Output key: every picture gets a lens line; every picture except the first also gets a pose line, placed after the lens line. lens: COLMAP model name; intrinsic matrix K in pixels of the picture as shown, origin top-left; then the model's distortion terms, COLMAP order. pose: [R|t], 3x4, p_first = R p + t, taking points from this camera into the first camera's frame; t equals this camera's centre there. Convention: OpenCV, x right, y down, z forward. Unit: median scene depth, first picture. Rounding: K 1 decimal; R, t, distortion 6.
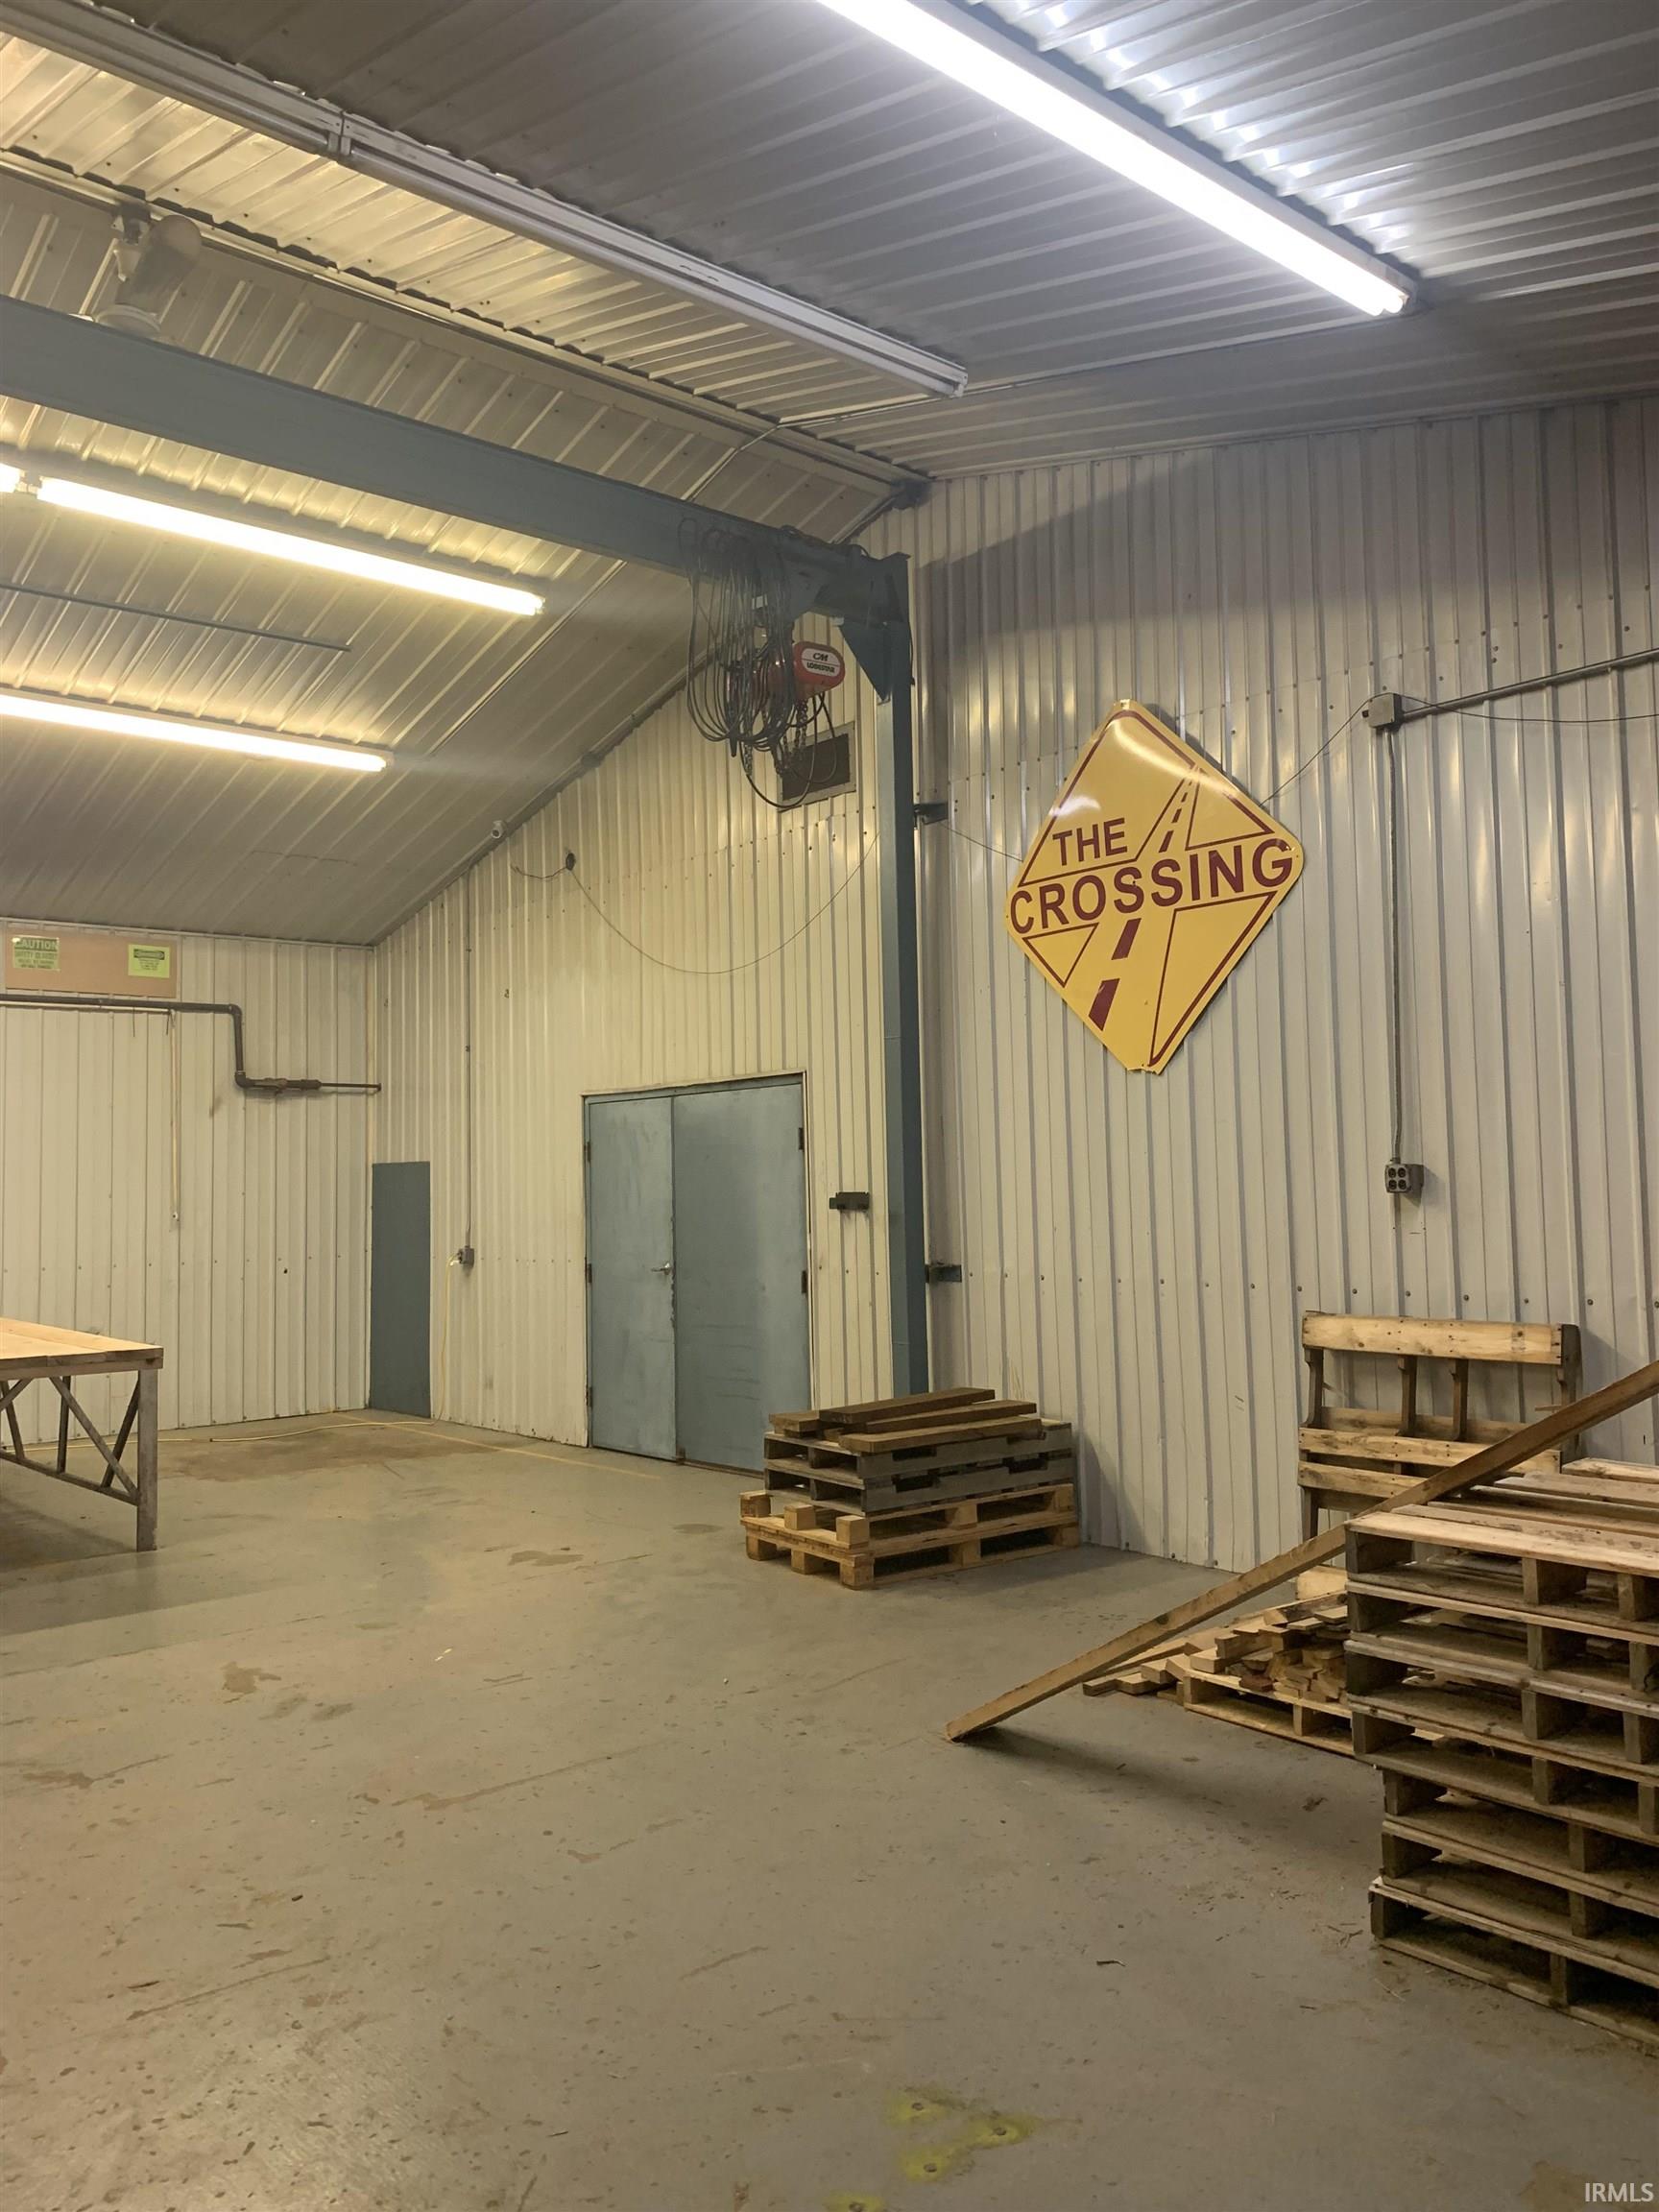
lens RADIAL K [[1694.3, 0, 831.0], [0, 1694.3, 1098.8], [0, 0, 1]] dist [0.123441, -0.250697]
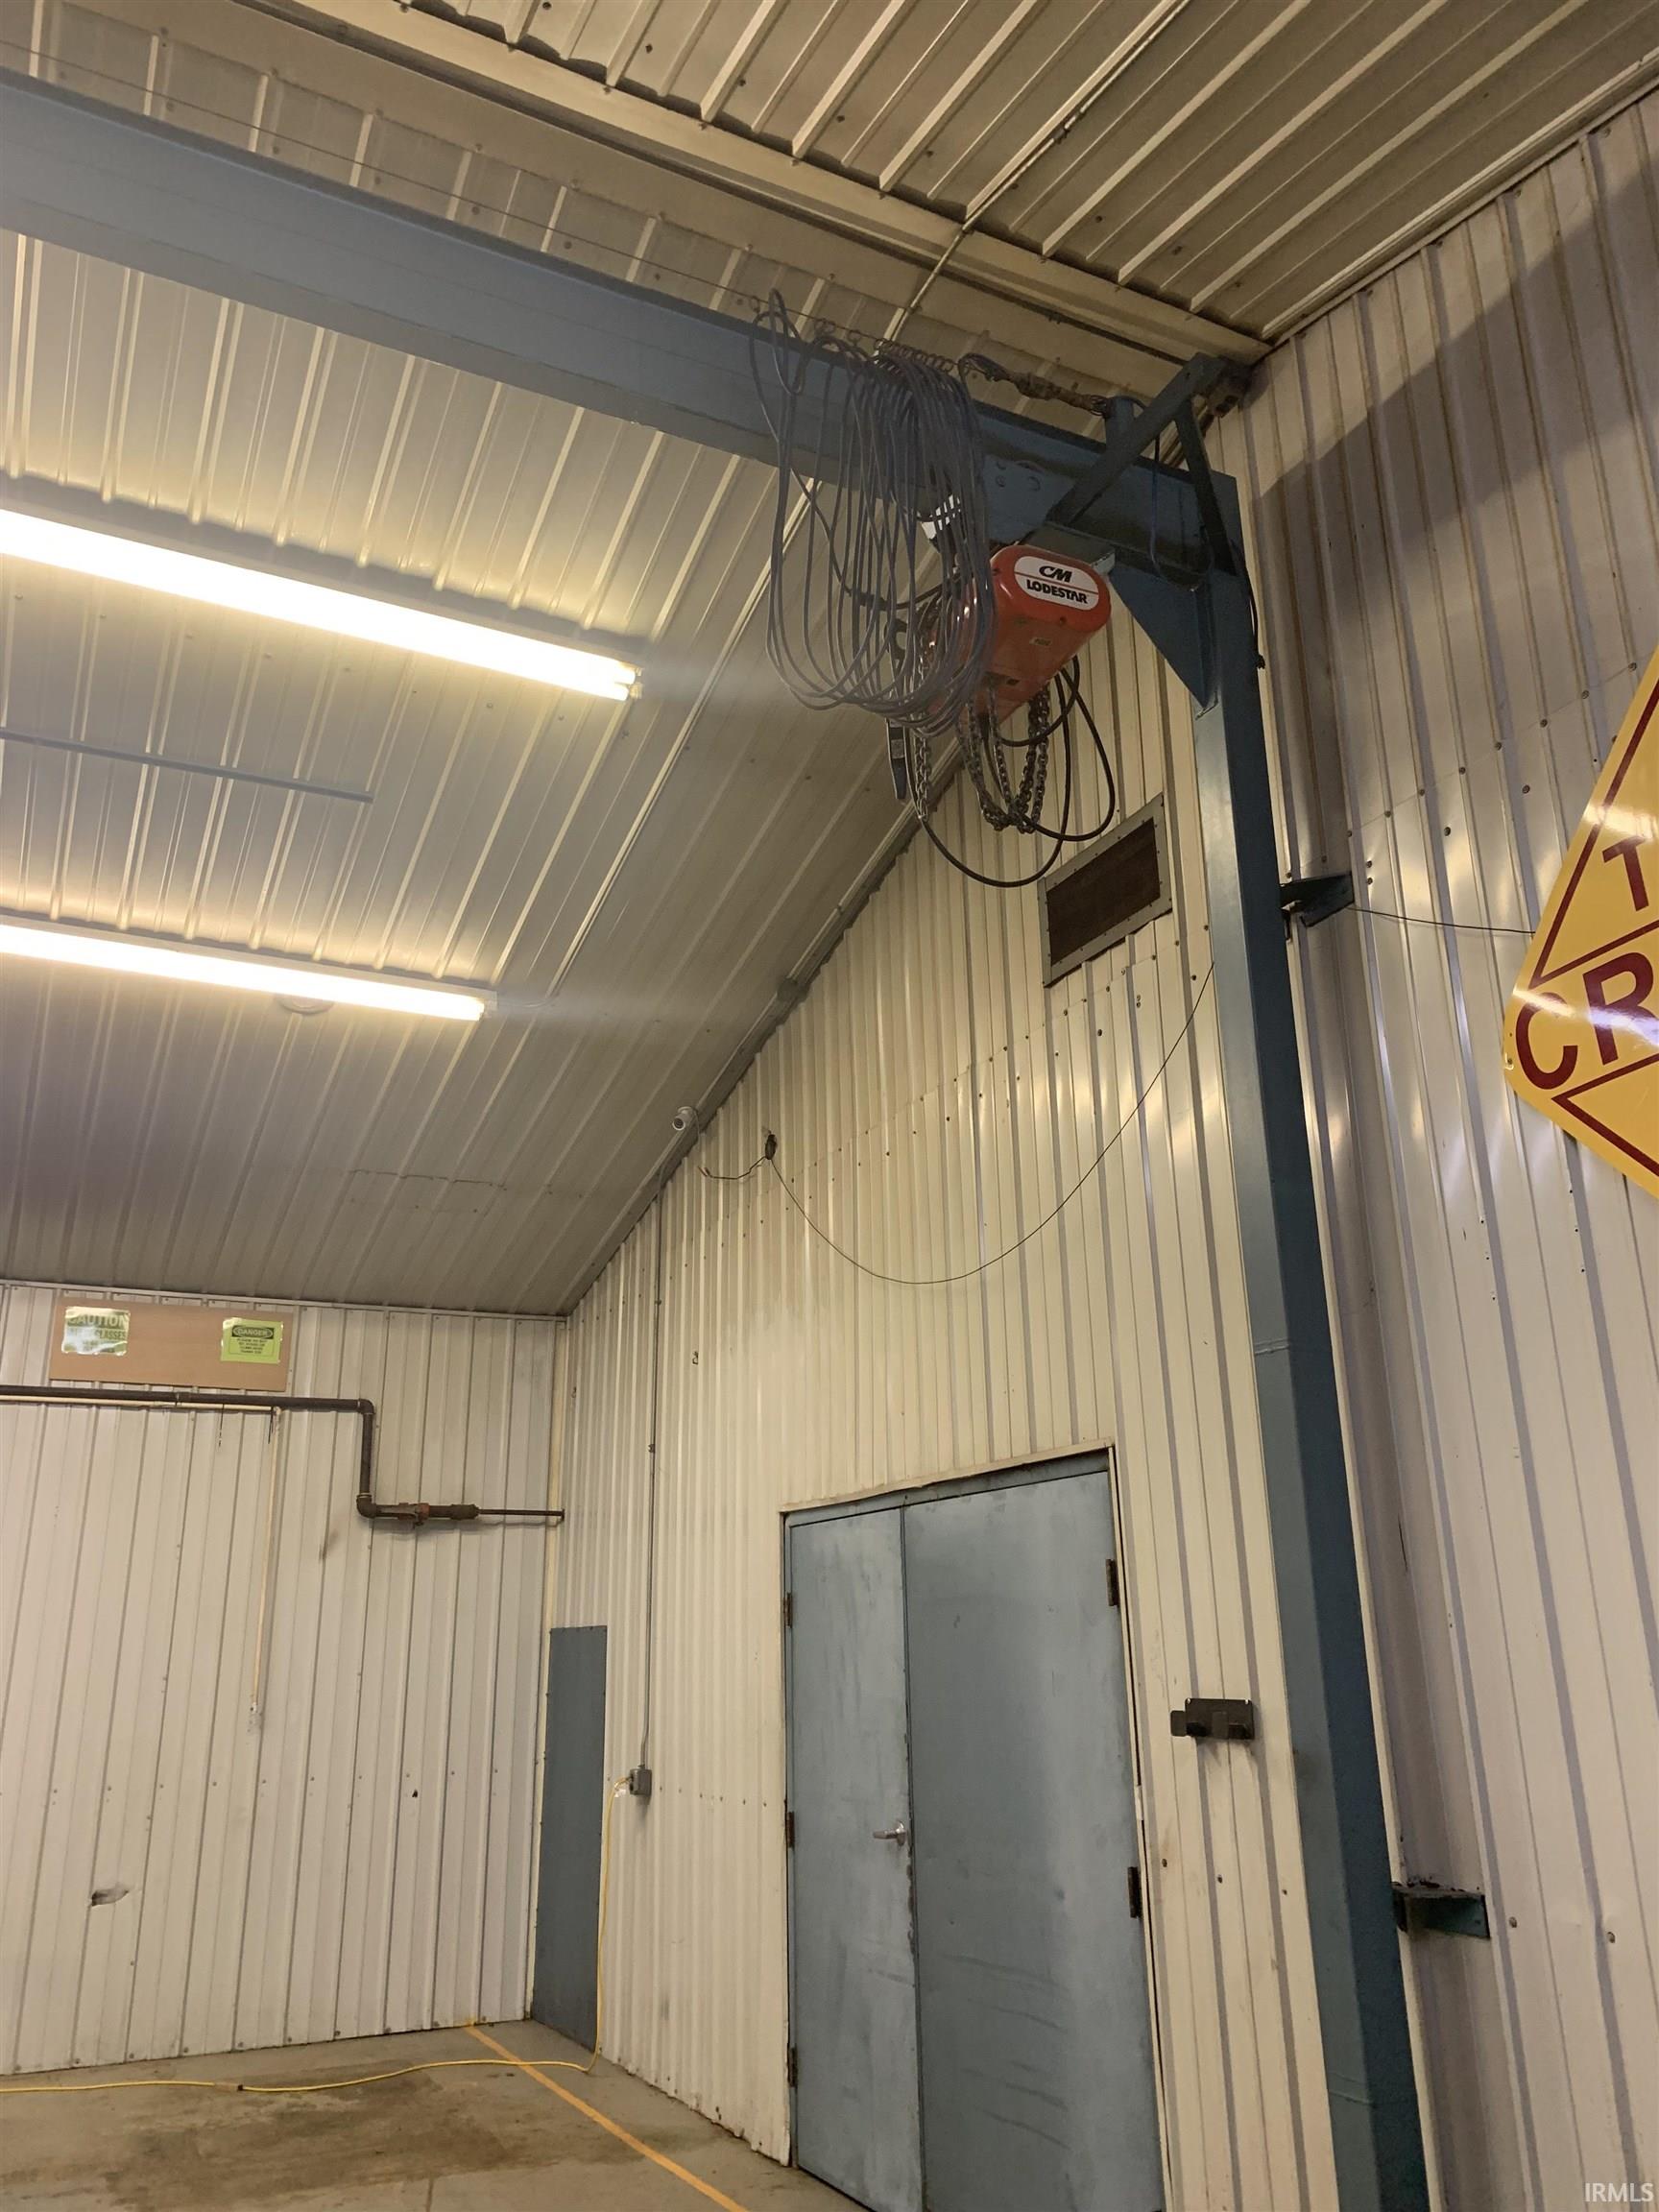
lens RADIAL K [[1683.5, 0, 861.3], [0, 1683.5, 1092.0], [0, 0, 1]] dist [0.070569, -0.111727]
pose [[0.974007, -0.069929, -0.215454, 0.026282], [0.011373, 0.965053, -0.261808, 0.012557], [0.226232, 0.252553, 0.940764, 0.426460]]
